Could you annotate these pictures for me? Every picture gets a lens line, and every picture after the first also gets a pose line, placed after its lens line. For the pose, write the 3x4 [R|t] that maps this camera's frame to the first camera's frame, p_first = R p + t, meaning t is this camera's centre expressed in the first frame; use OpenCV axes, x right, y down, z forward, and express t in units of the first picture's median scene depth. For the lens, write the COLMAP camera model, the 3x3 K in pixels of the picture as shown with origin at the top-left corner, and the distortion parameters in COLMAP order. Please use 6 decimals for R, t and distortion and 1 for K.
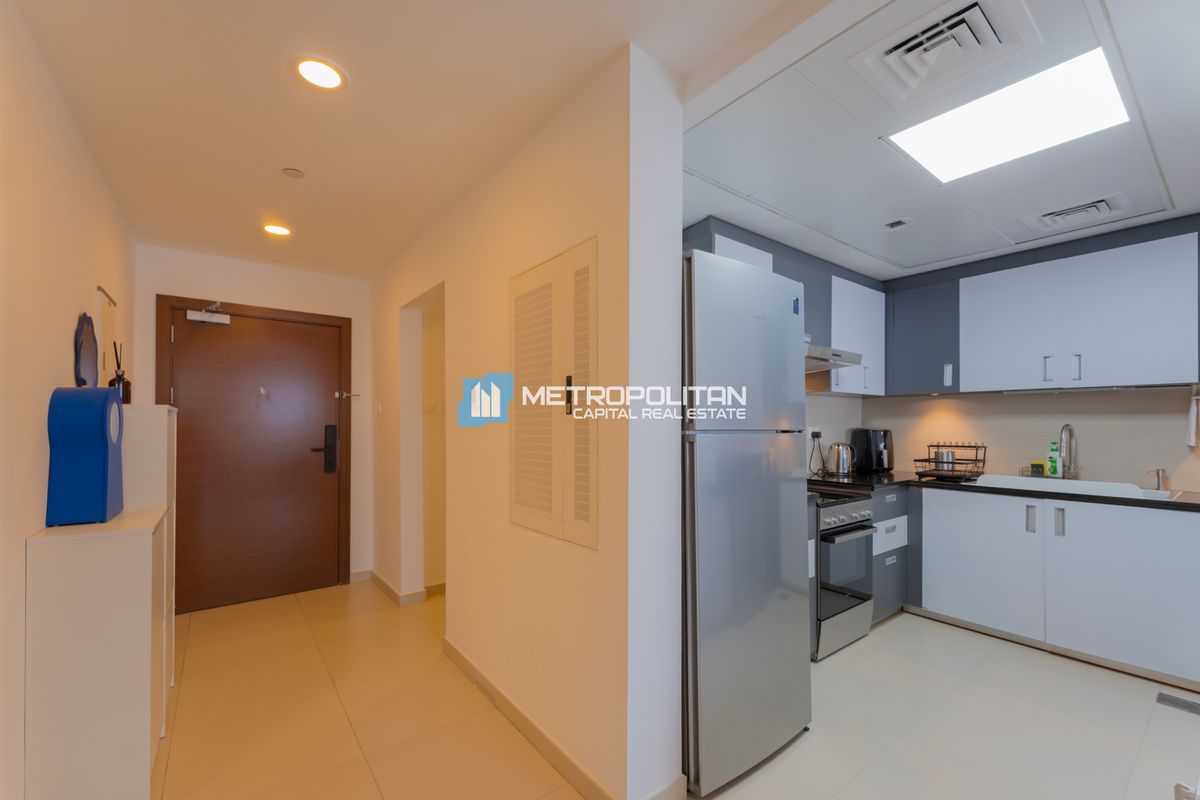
lens RADIAL K [[487.3, 0, 598.3], [0, 487.3, 420.2], [0, 0, 1]] dist [0.003287, -0.002419]
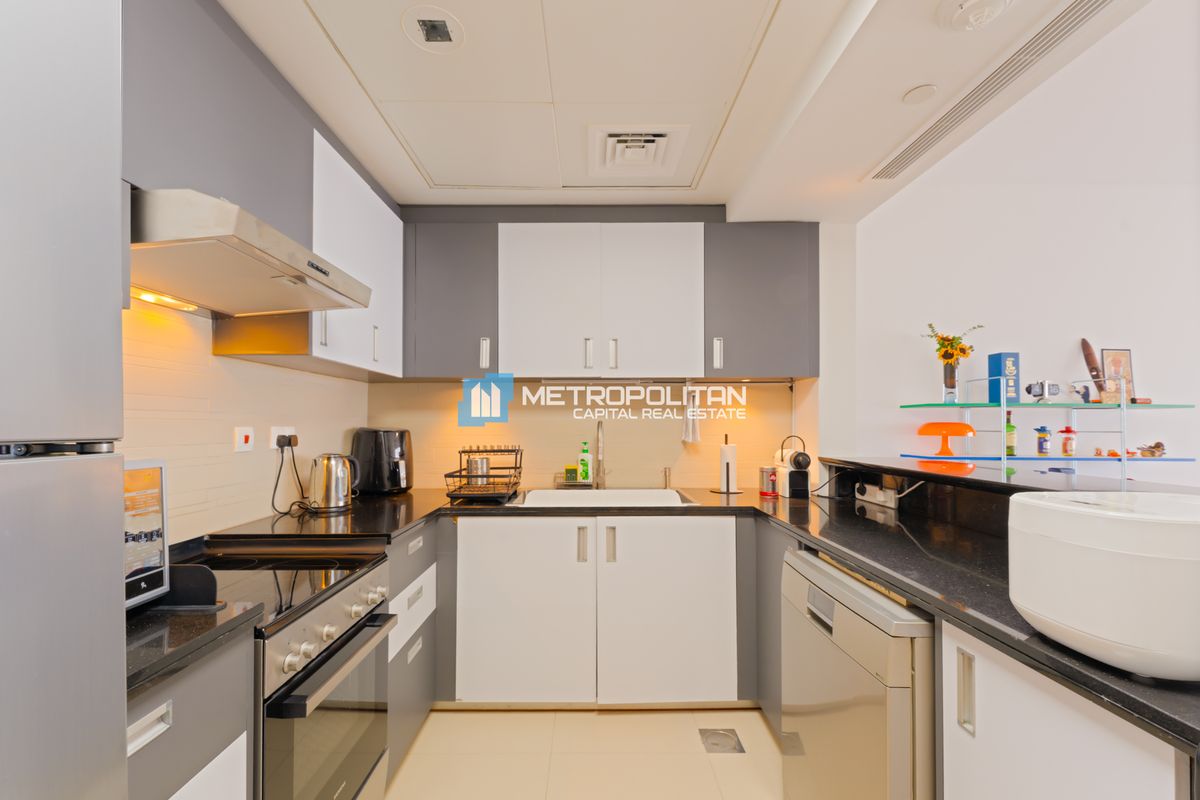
lens RADIAL K [[487.3, 0, 591.3], [0, 487.3, 416.4], [0, 0, 1]] dist [0.003287, -0.002419]
pose [[0.597195, 0.009546, 0.802039, 0.234166], [-0.005038, 0.999954, -0.008151, 0.006443], [-0.802080, 0.000827, 0.597216, 0.444085]]
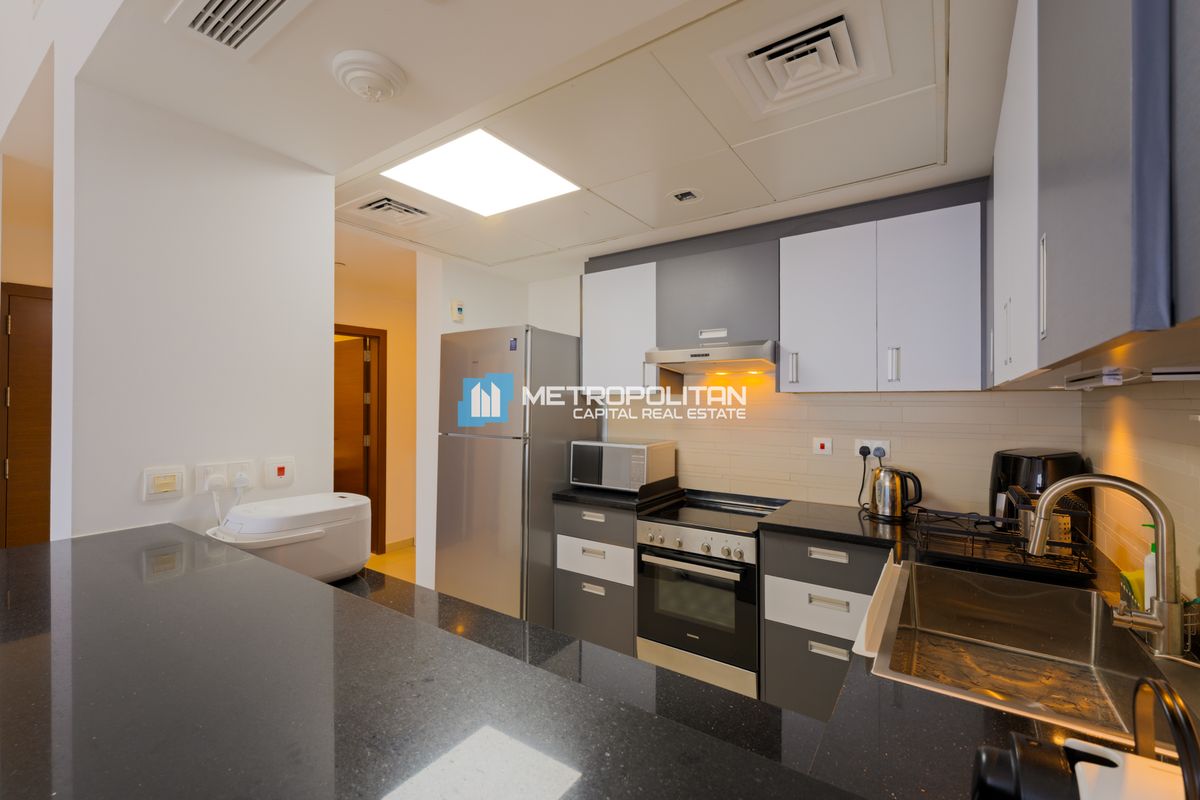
lens RADIAL K [[487.3, 0, 597.4], [0, 487.3, 397.3], [0, 0, 1]] dist [0.003287, -0.002419]
pose [[0.303758, -0.008960, -0.952707, 1.061124], [0.007572, 0.999947, -0.006990, -0.046277], [0.952719, -0.005090, 0.303809, 0.479491]]
